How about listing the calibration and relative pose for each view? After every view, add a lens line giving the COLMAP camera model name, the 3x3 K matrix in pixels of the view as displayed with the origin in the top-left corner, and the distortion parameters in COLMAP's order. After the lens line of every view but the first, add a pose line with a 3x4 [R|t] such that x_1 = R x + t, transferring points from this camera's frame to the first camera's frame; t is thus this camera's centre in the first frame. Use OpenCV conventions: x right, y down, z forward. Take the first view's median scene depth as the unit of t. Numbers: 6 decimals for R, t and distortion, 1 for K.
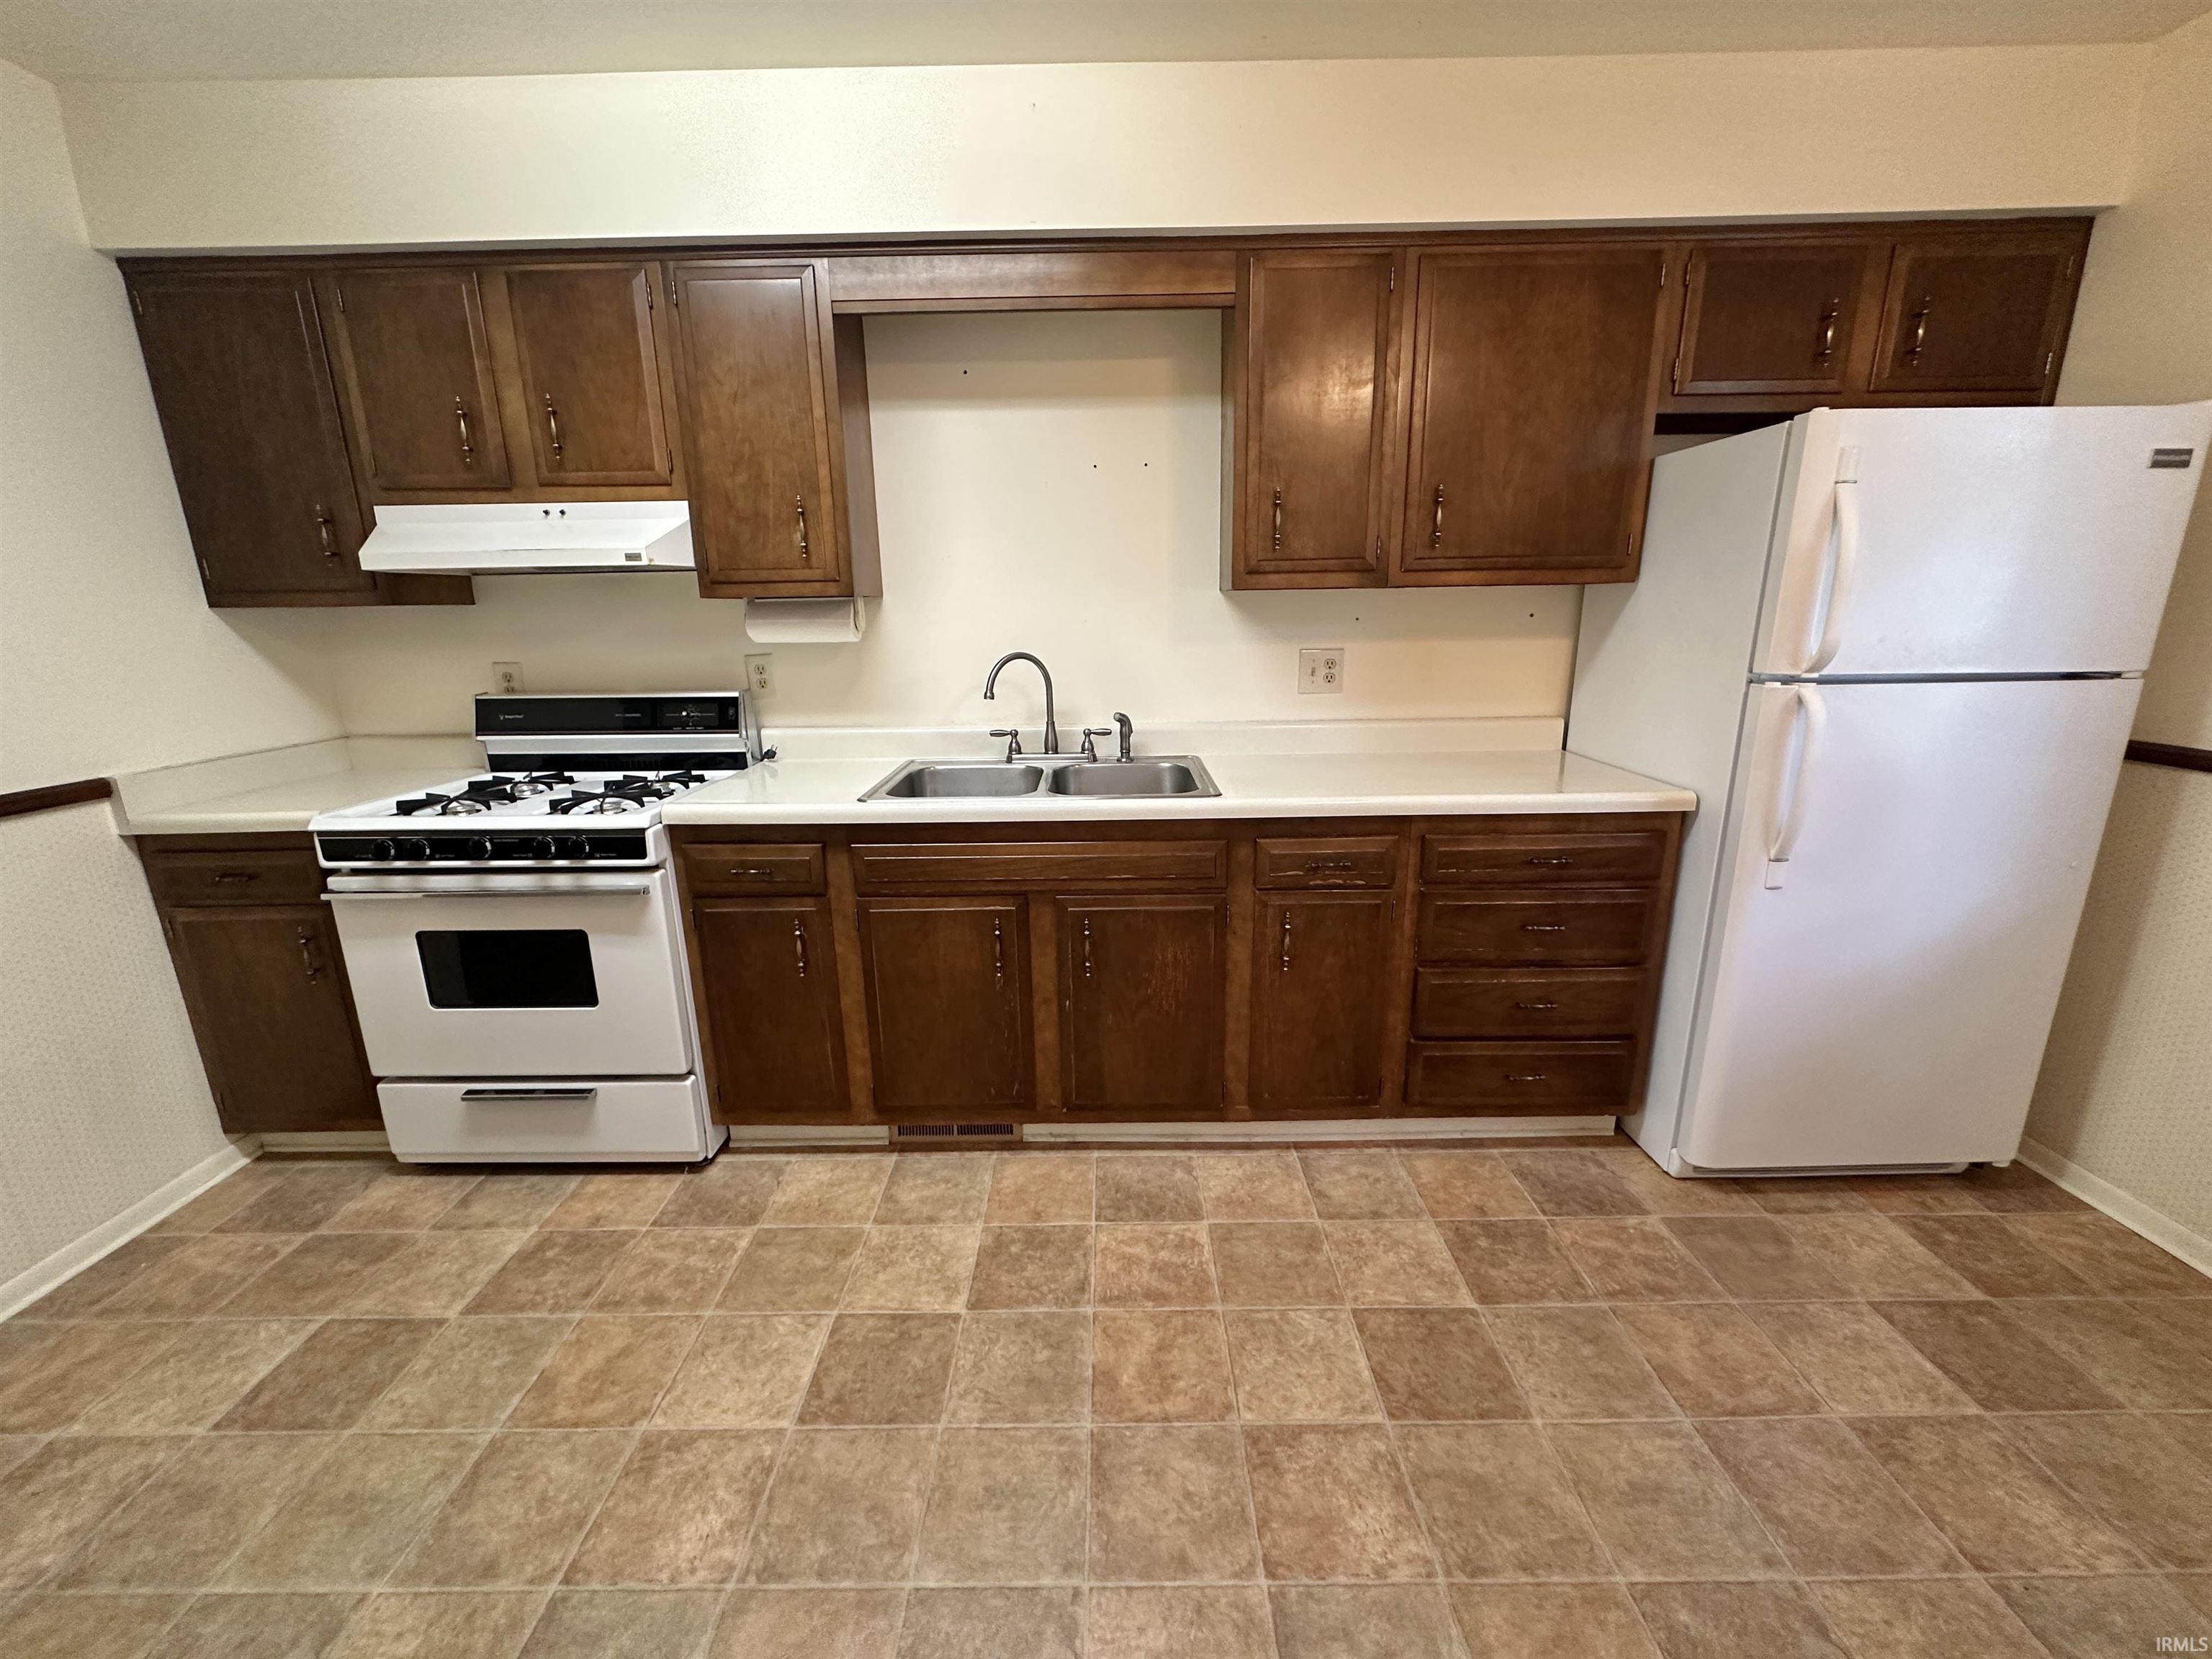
lens RADIAL K [[883.6, 0, 1106.6], [0, 883.6, 826.0], [0, 0, 1]] dist [-0.001279, 0.001444]
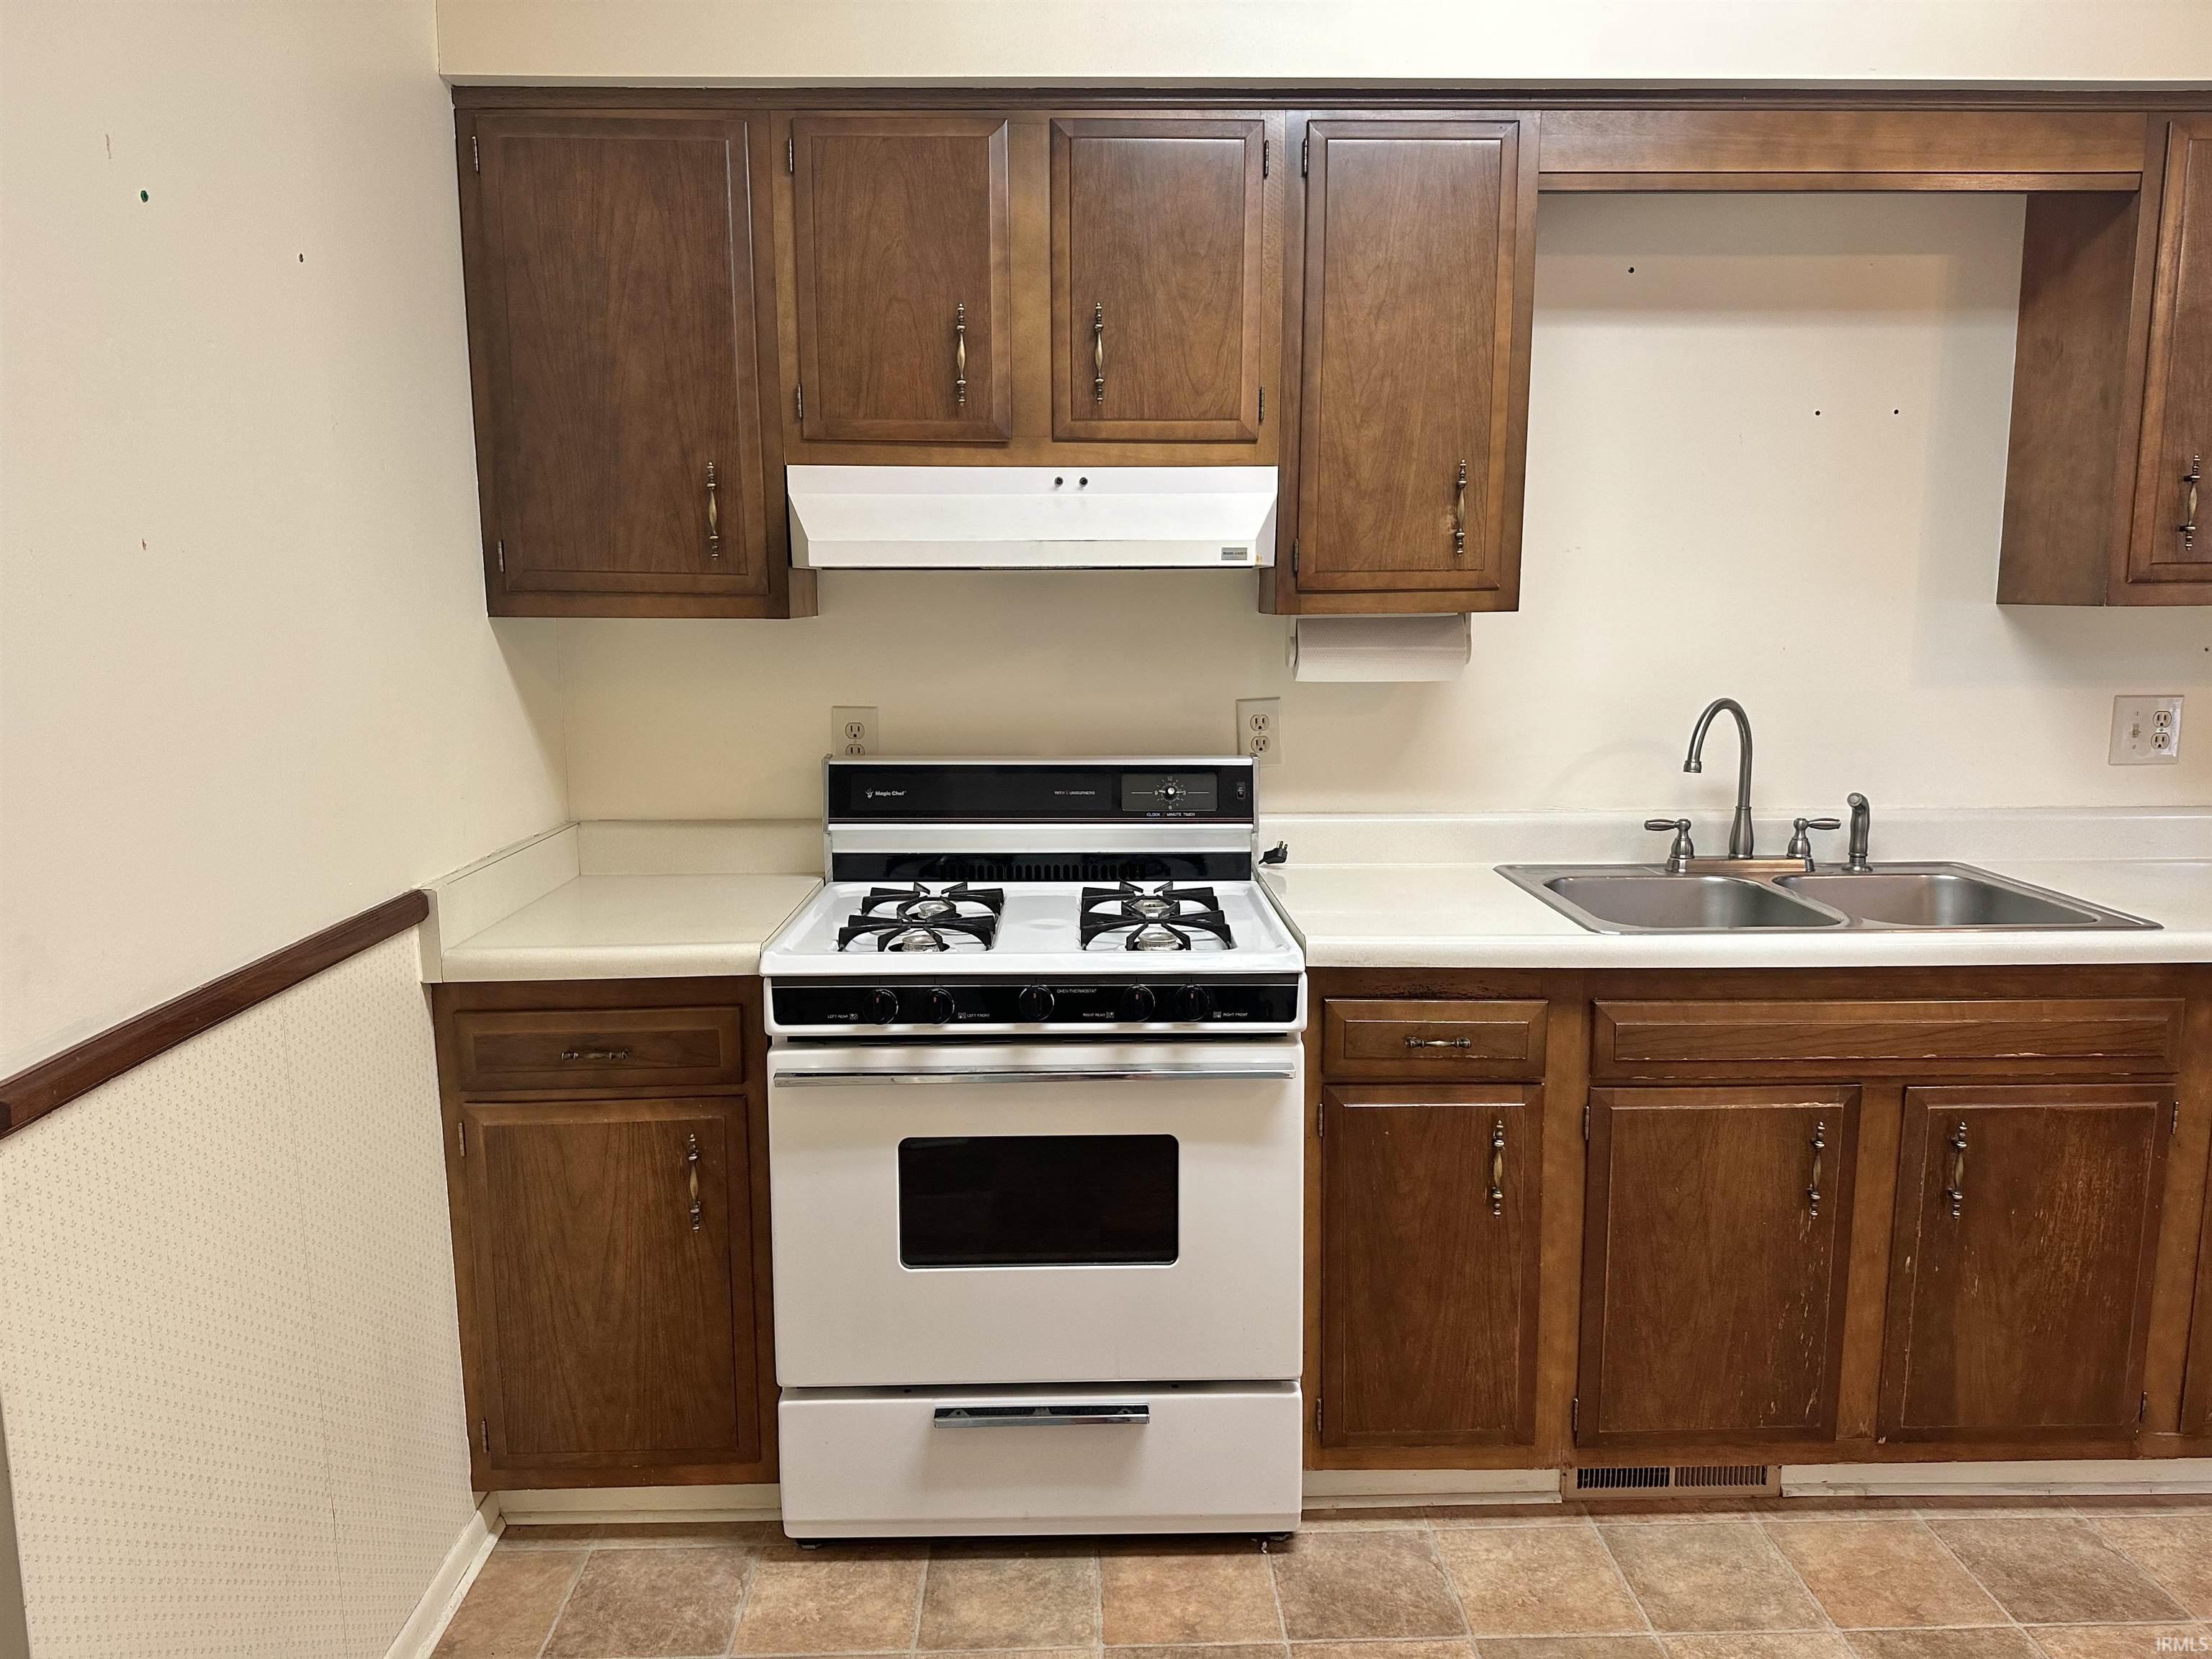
lens RADIAL K [[1548.1, 0, 1112.3], [0, 1548.1, 841.3], [0, 0, 1]] dist [0.045552, -0.052910]
pose [[0.999450, 0.005850, 0.032633, -0.654141], [-0.002920, 0.996017, -0.089118, 0.006935], [-0.033025, 0.088974, 0.995486, -0.101283]]
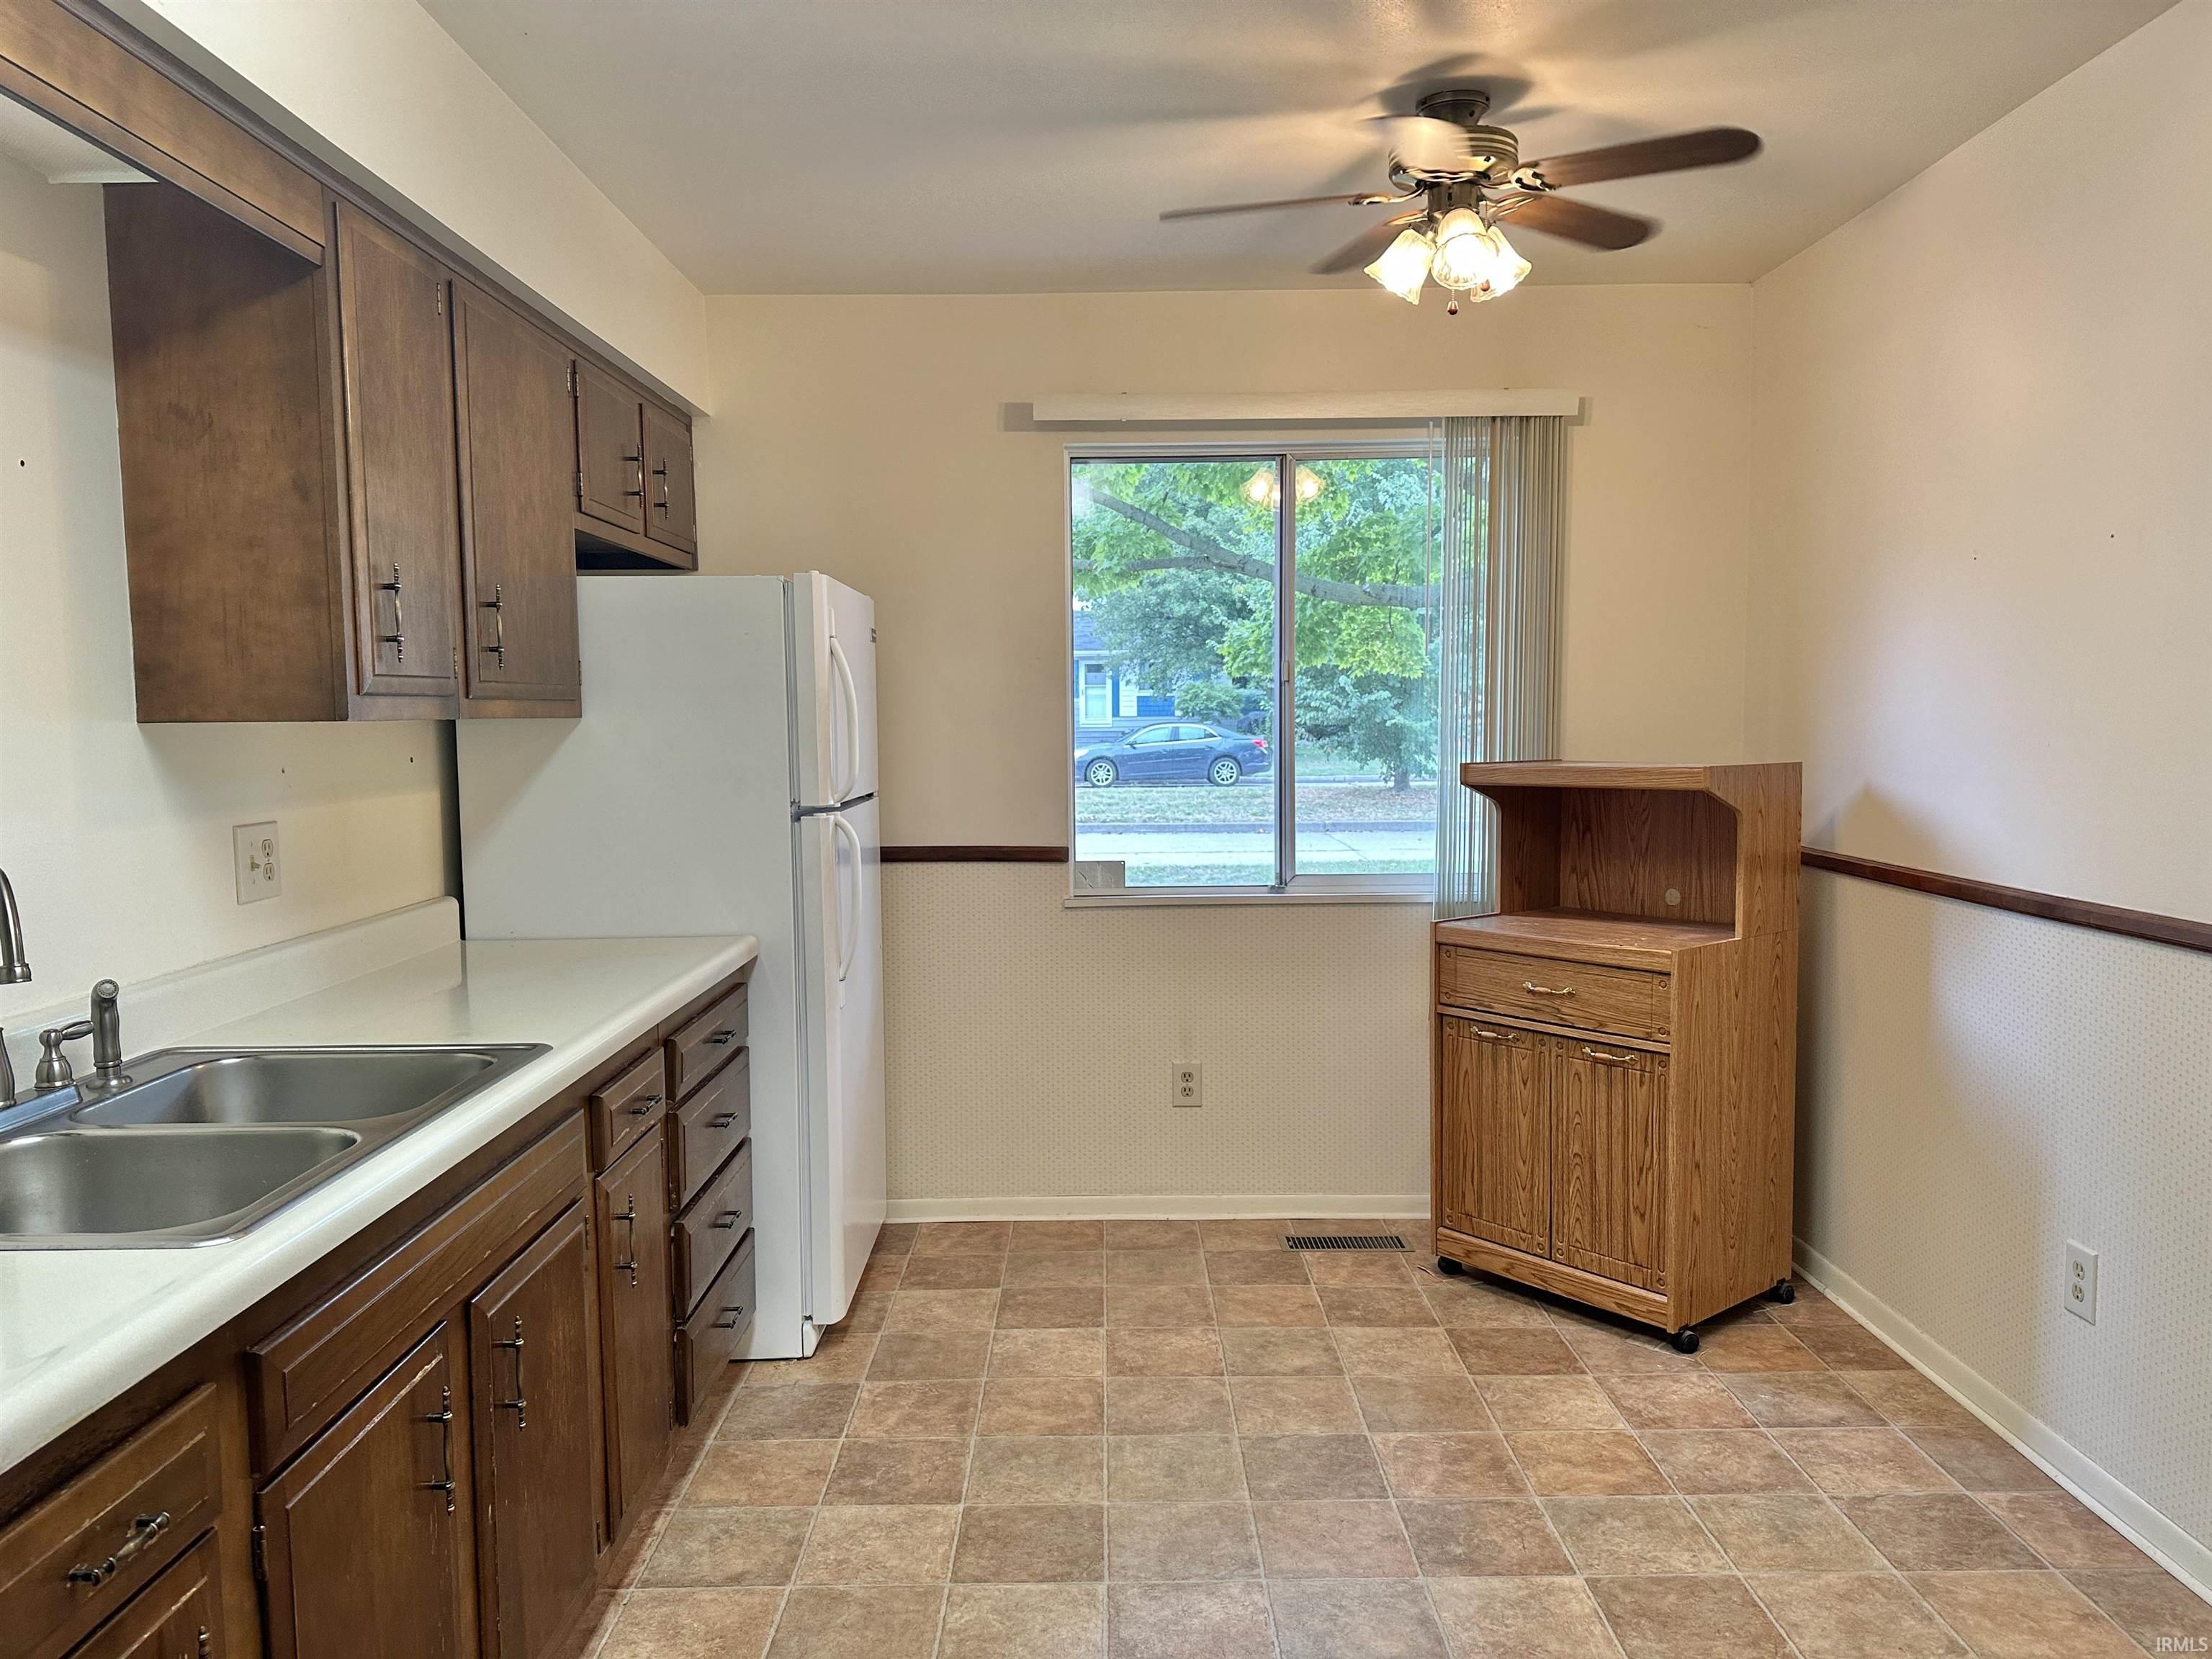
lens RADIAL K [[1548.1, 0, 1103.7], [0, 1548.1, 829.1], [0, 0, 1]] dist [0.045552, -0.052910]
pose [[-0.000406, -0.060310, 0.998180, -0.932742], [0.253147, 0.965661, 0.058448, -0.143114], [-0.967428, 0.252710, 0.014875, 0.559037]]
